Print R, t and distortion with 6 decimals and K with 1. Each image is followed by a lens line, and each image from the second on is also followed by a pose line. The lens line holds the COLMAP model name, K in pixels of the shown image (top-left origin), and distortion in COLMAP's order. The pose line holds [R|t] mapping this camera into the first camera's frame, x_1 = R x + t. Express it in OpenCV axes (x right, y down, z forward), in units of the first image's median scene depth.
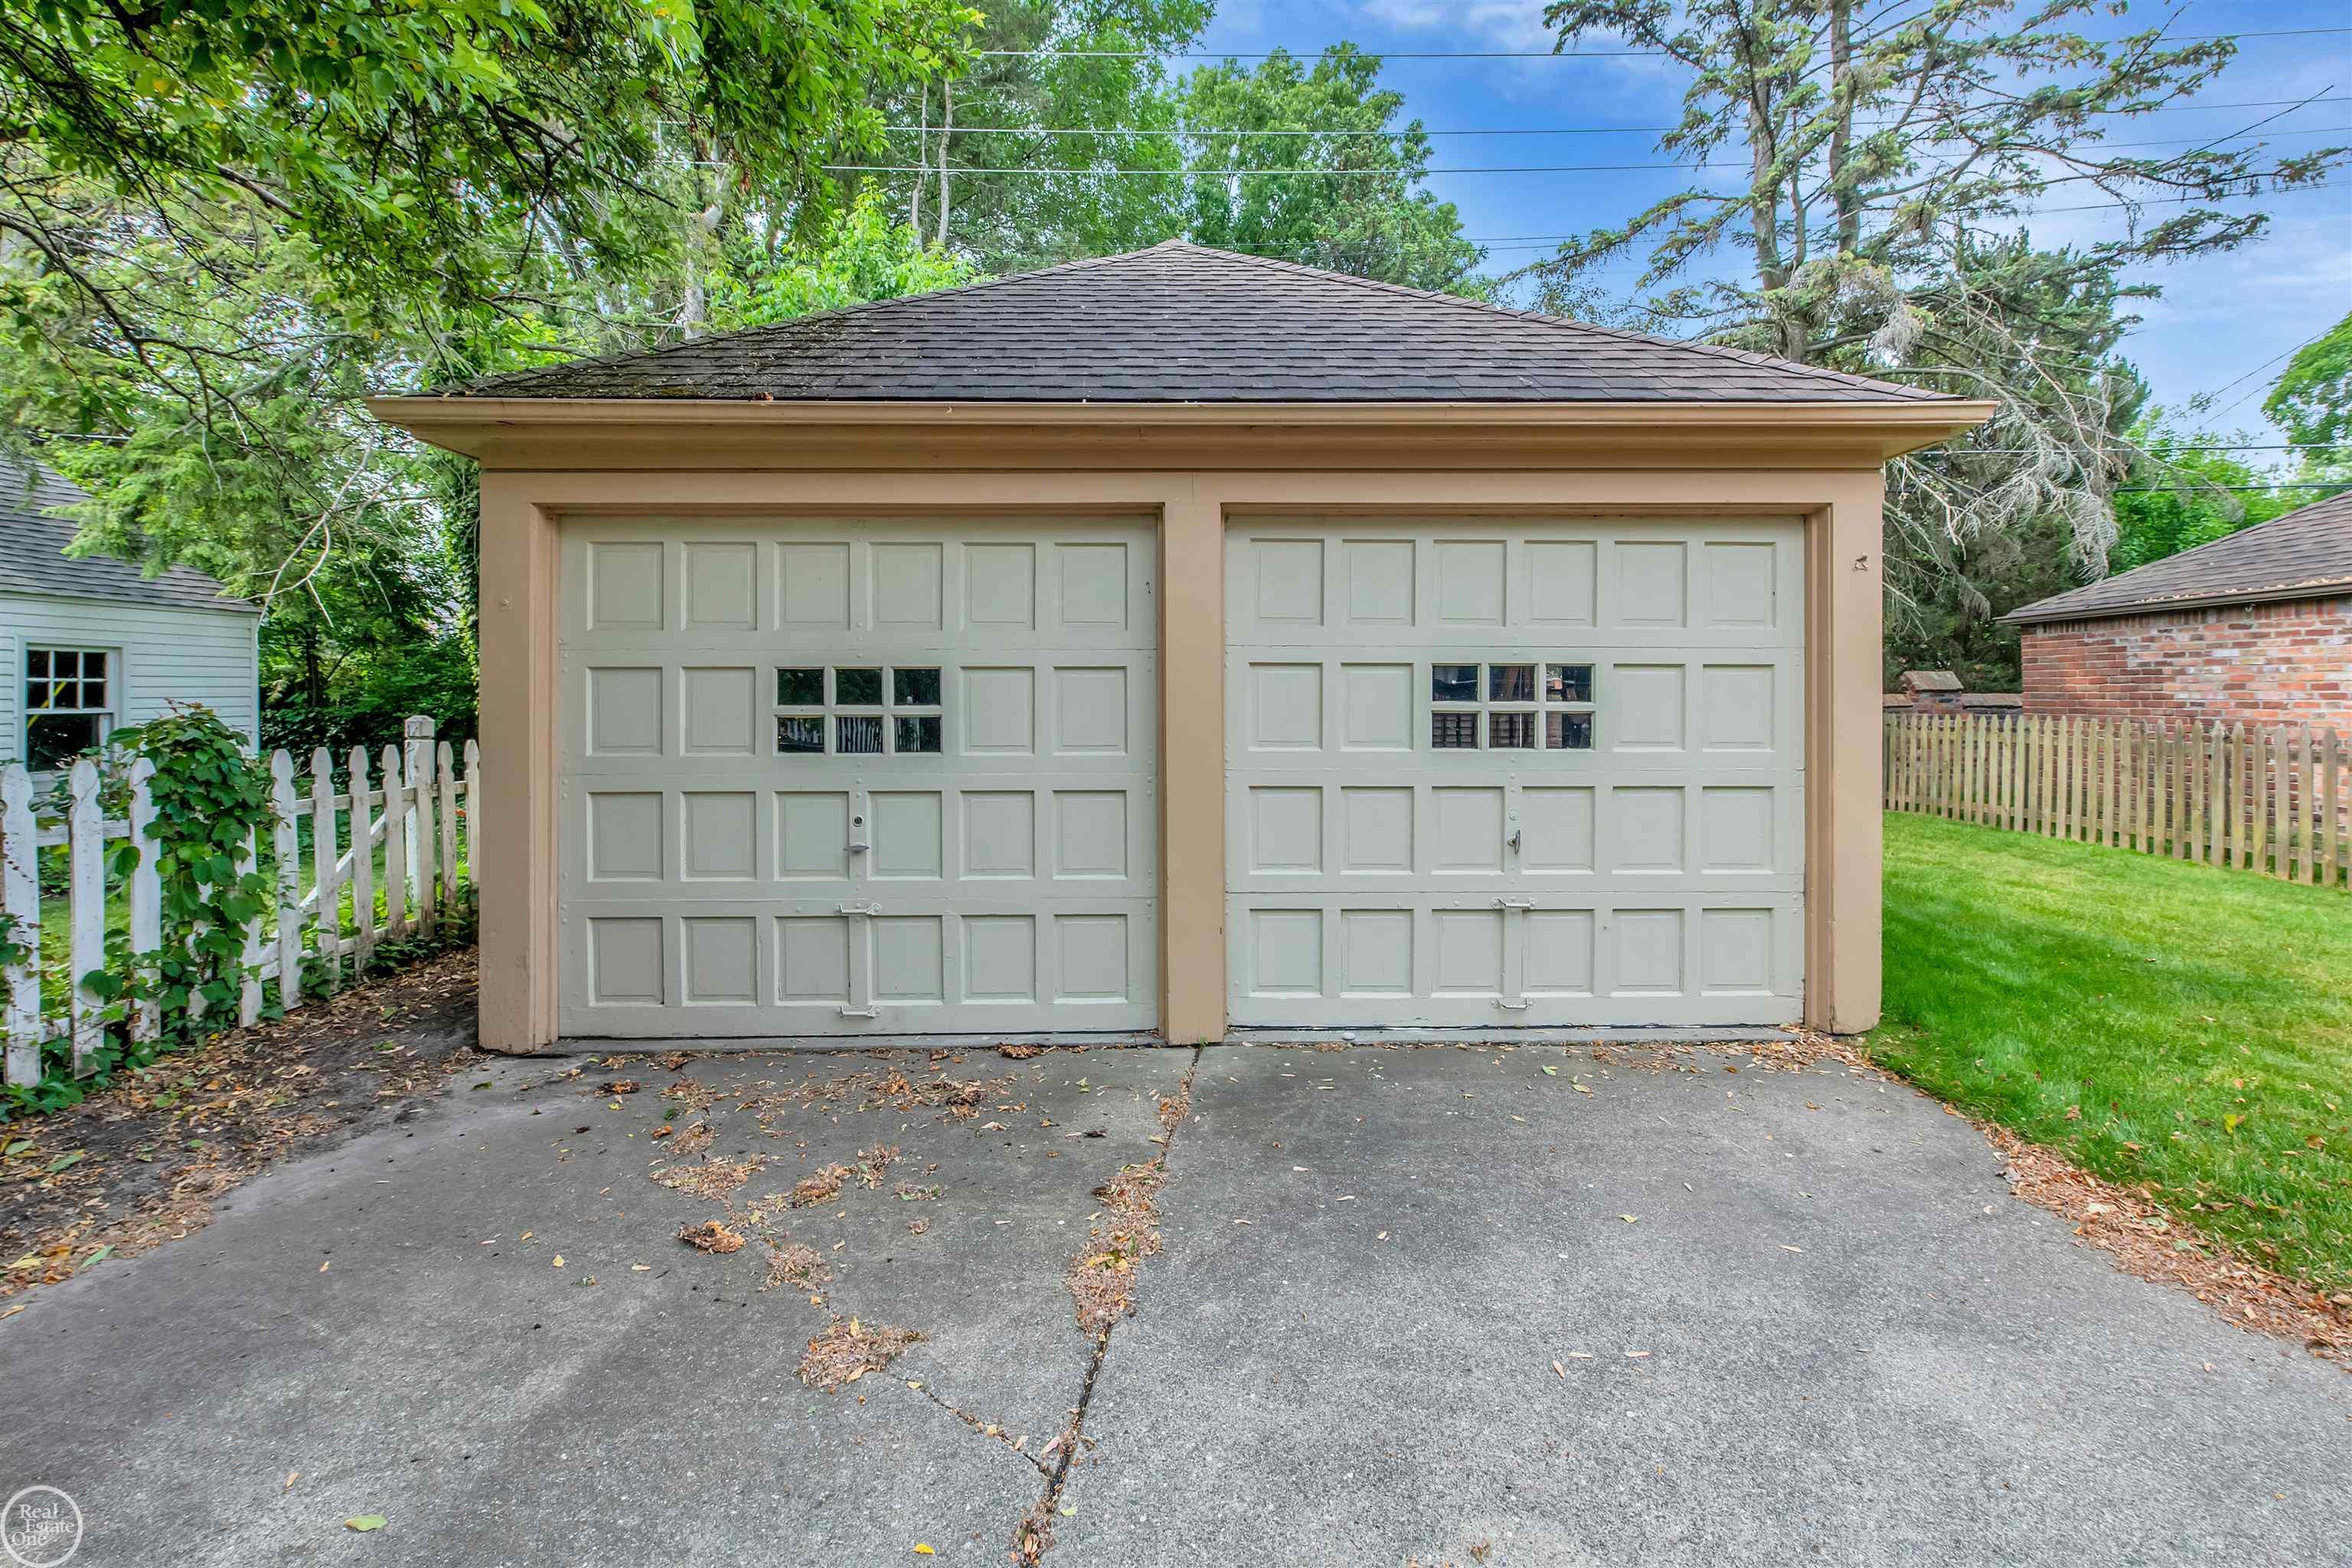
lens RADIAL K [[890.4, 0, 1172.0], [0, 890.4, 721.0], [0, 0, 1]] dist [-0.000231, -0.000019]
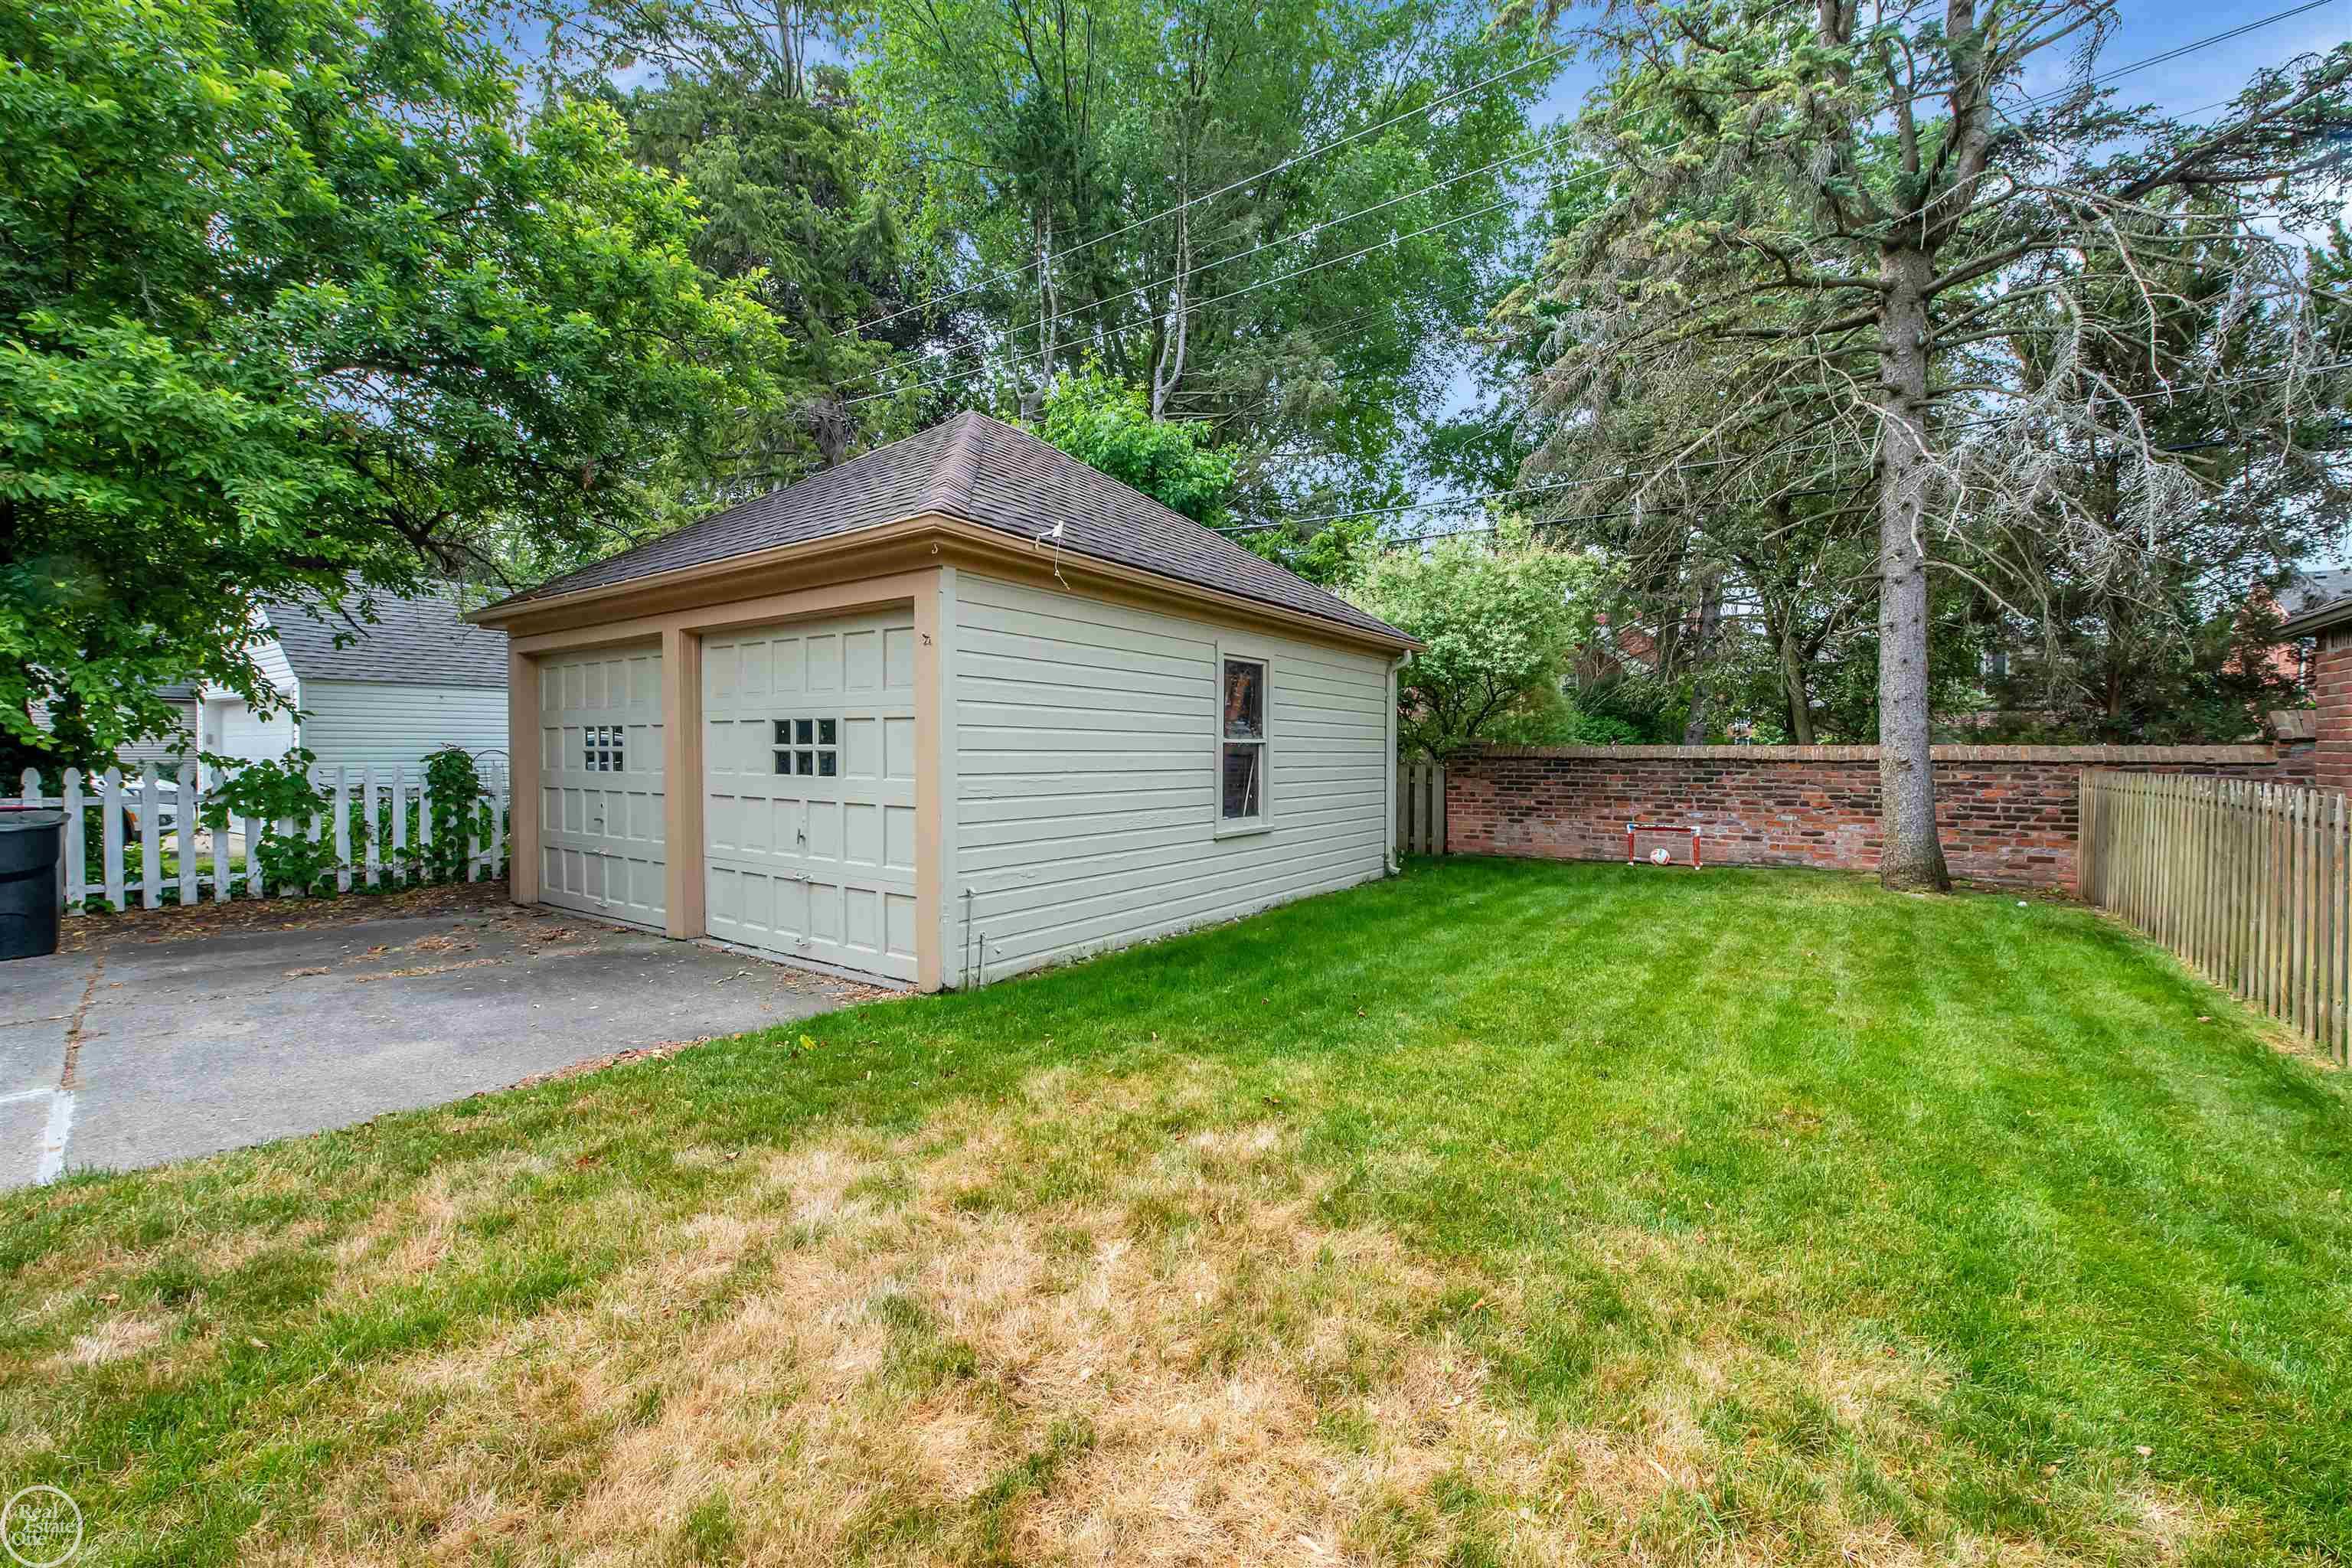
lens RADIAL K [[952.5, 0, 1172.0], [0, 952.5, 773.1], [0, 0, 1]] dist [-0.000175, 0.000000]
pose [[0.813678, 0.020547, -0.580953, 1.838804], [-0.011037, 0.999741, 0.019901, -0.012085], [0.581212, -0.009781, 0.813694, 0.041662]]
